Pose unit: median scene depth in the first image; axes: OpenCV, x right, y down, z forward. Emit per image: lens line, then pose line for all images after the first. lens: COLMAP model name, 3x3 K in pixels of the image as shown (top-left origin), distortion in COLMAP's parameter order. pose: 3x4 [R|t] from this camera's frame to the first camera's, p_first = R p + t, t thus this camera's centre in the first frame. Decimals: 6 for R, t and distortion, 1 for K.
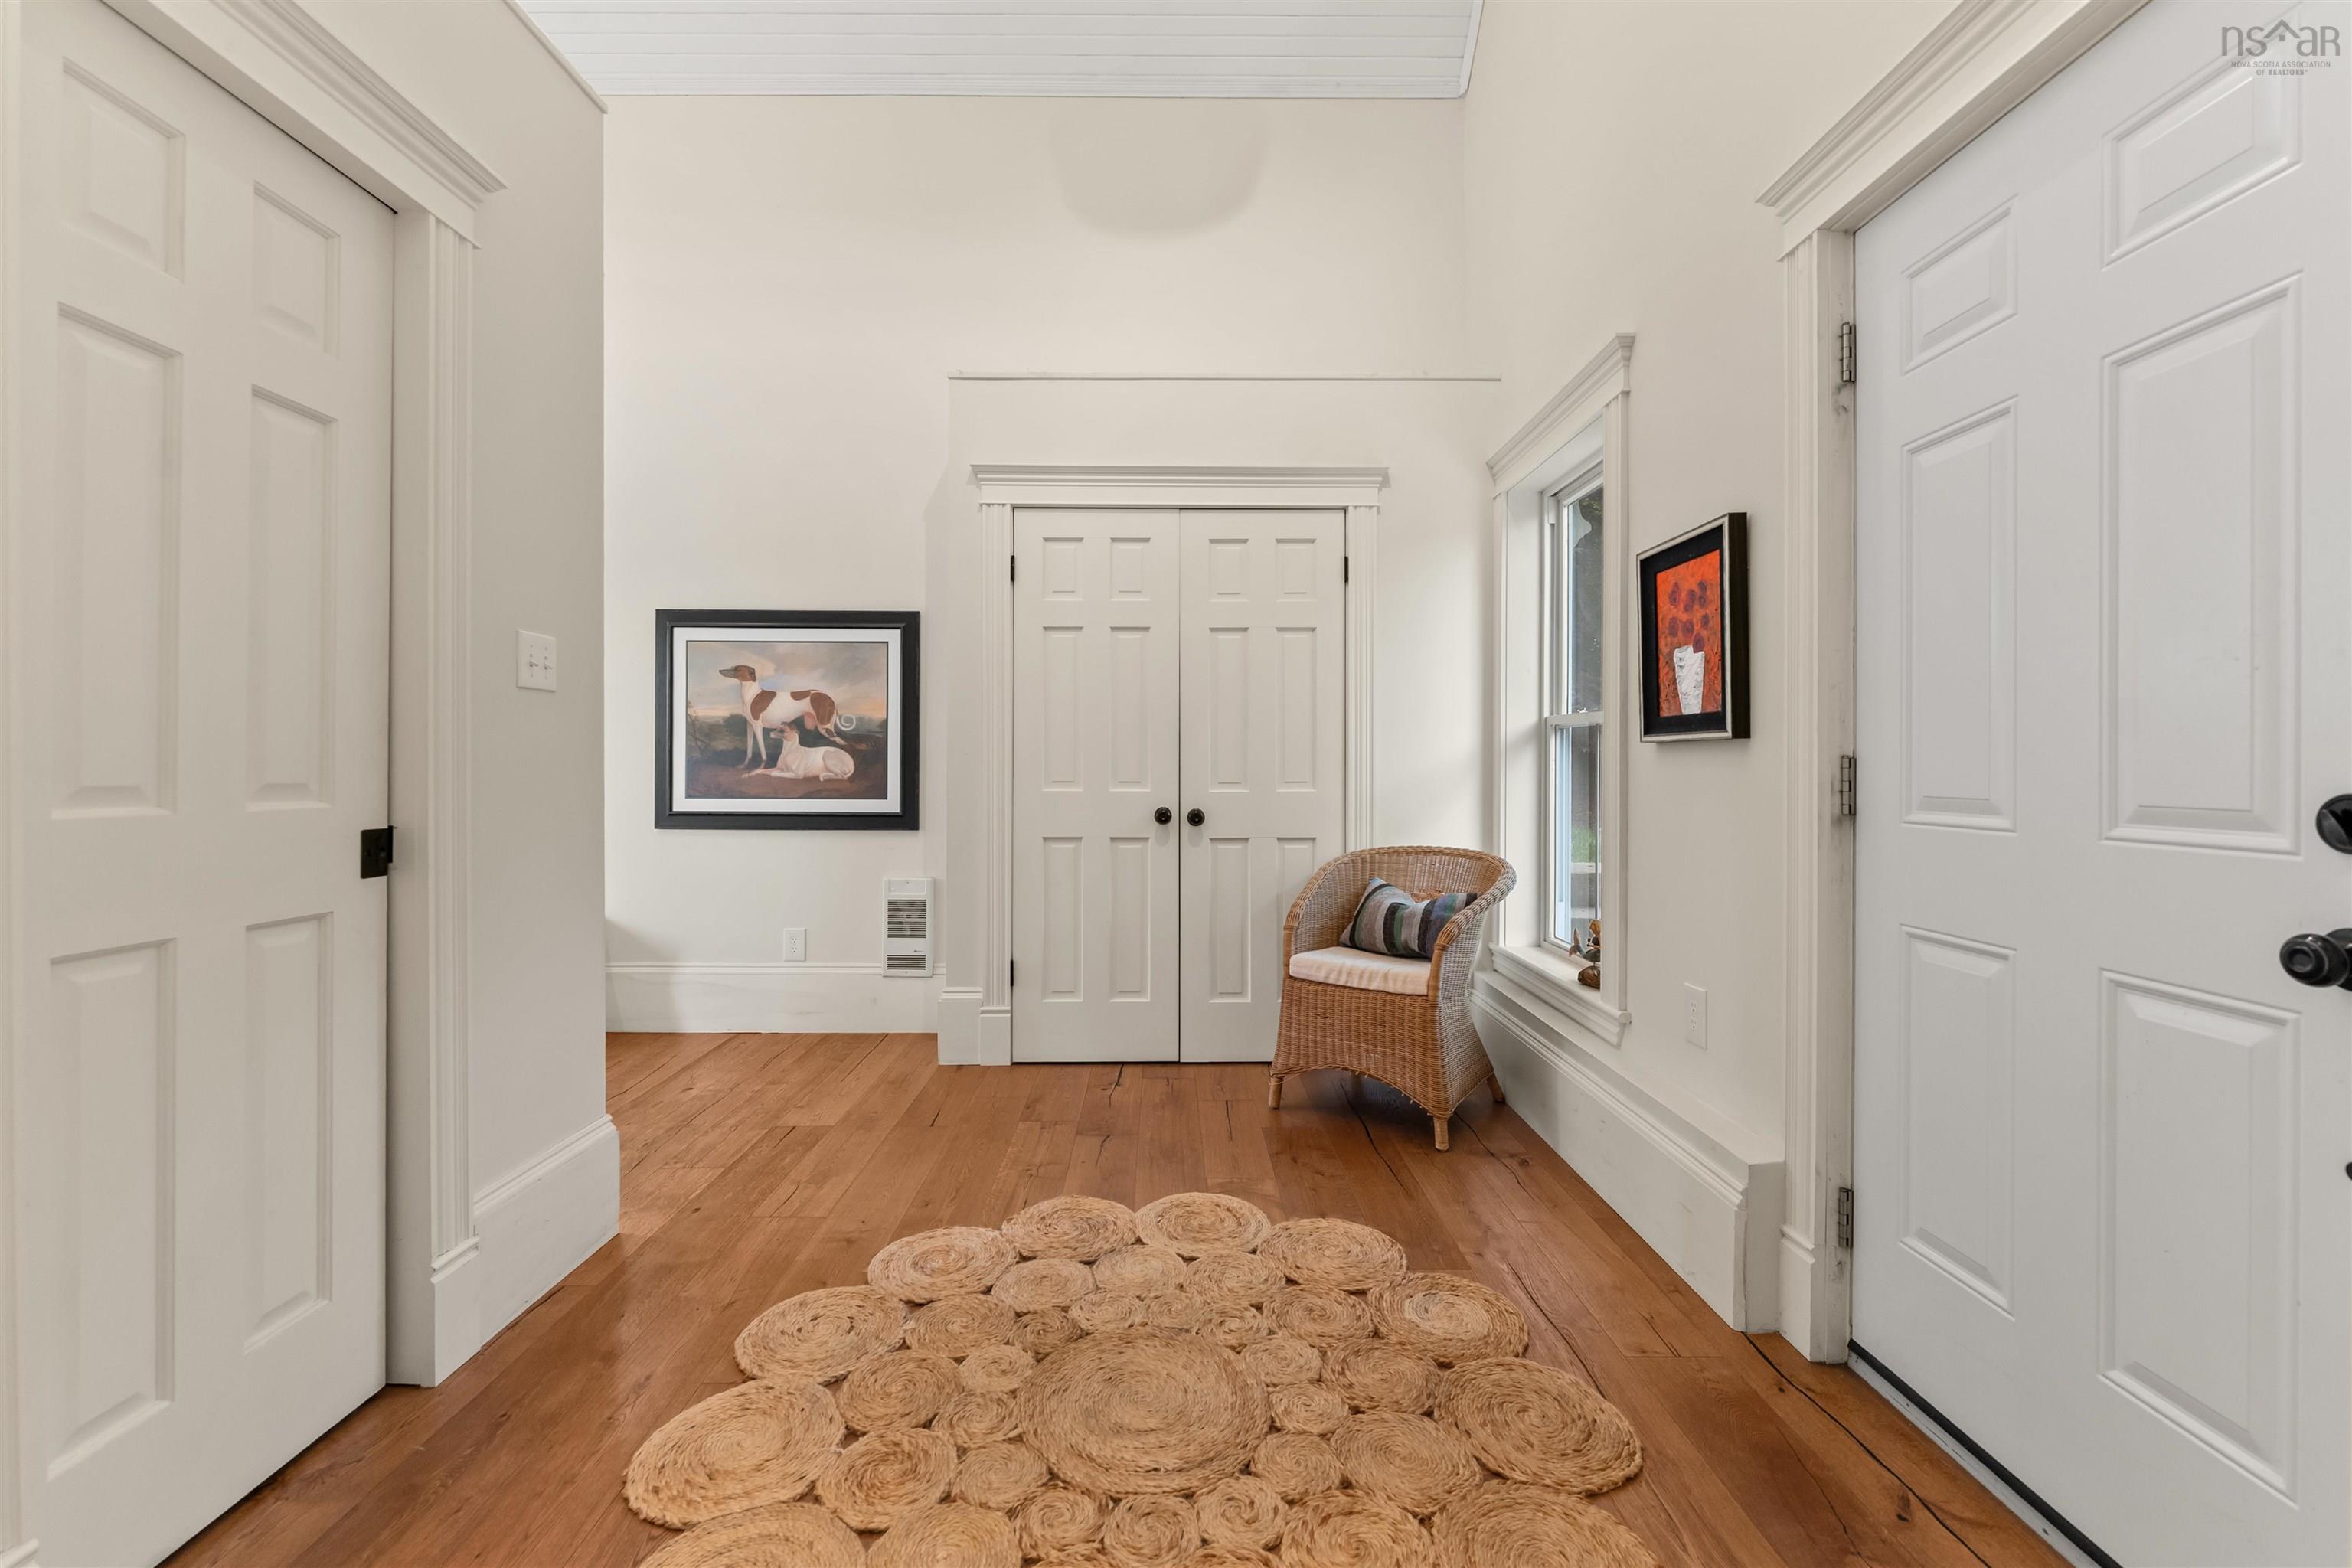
lens RADIAL K [[959.2, 0, 1178.3], [0, 959.2, 759.2], [0, 0, 1]] dist [0.000666, -0.000051]
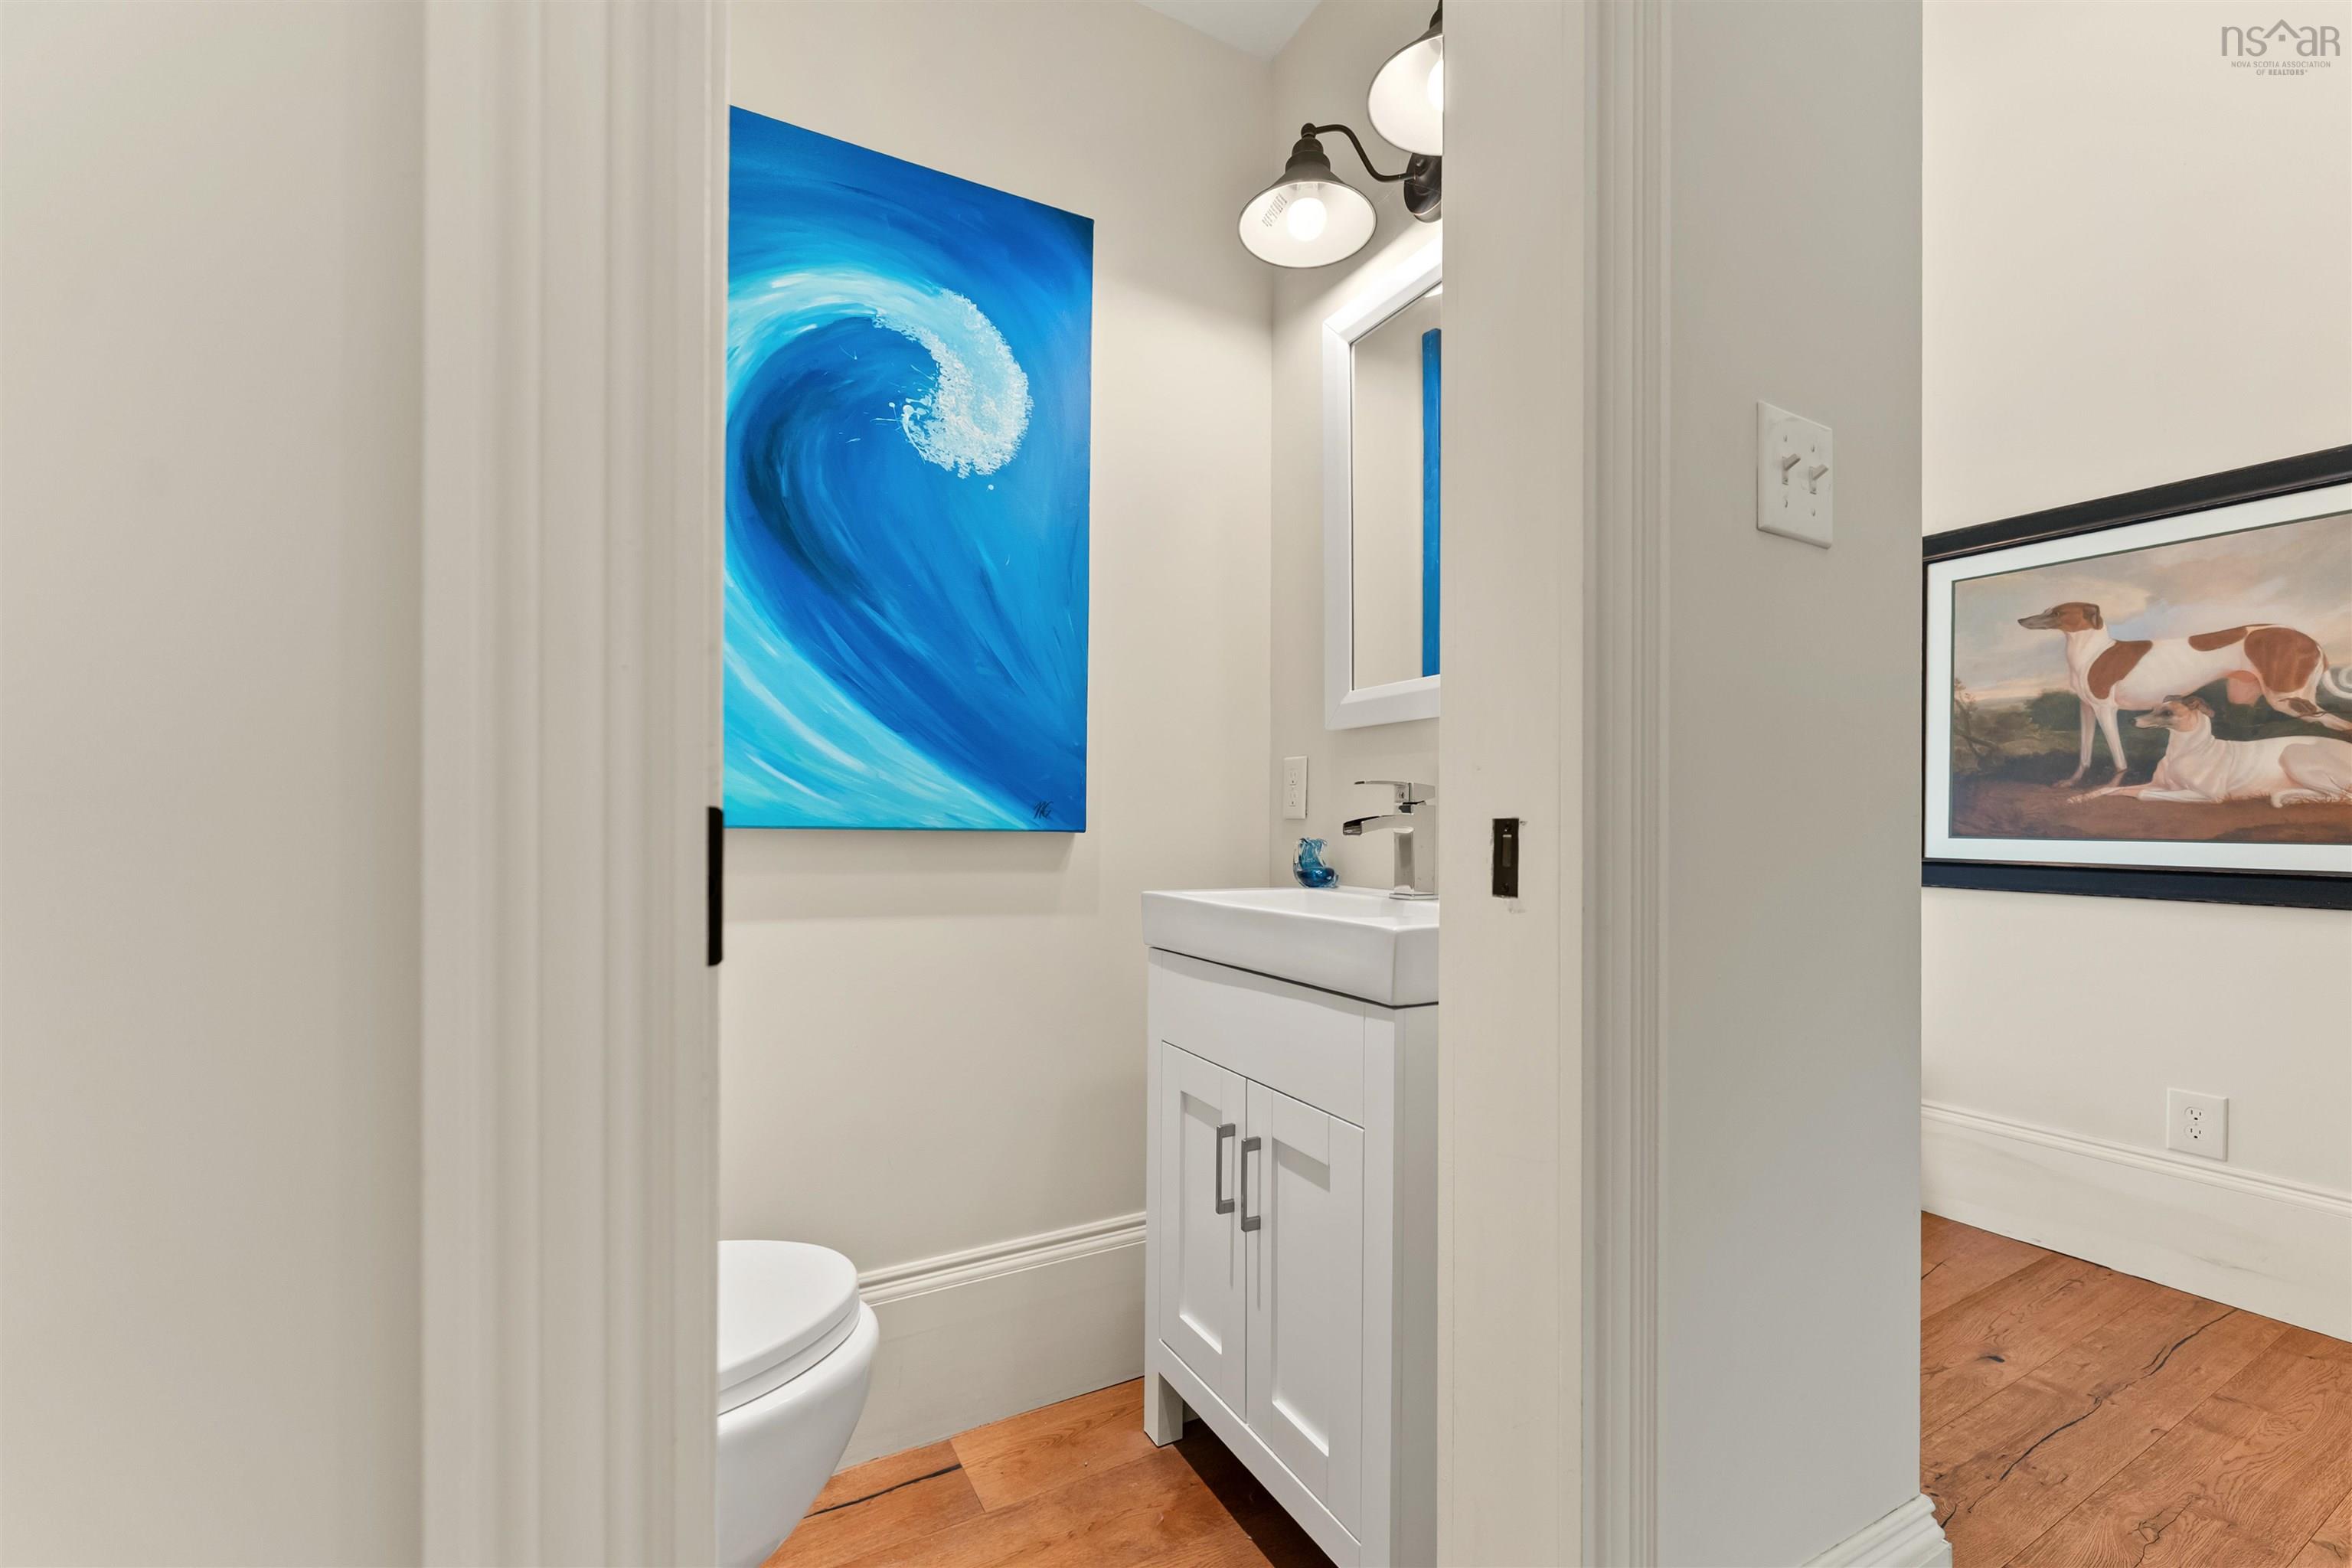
lens RADIAL K [[962.6, 0, 1179.1], [0, 962.6, 821.7], [0, 0, 1]] dist [-0.001436, -0.000441]
pose [[0.477432, 0.006020, -0.878648, -0.207556], [-0.003493, 0.999982, 0.004953, 0.029766], [0.878662, 0.000704, 0.477444, 0.269600]]
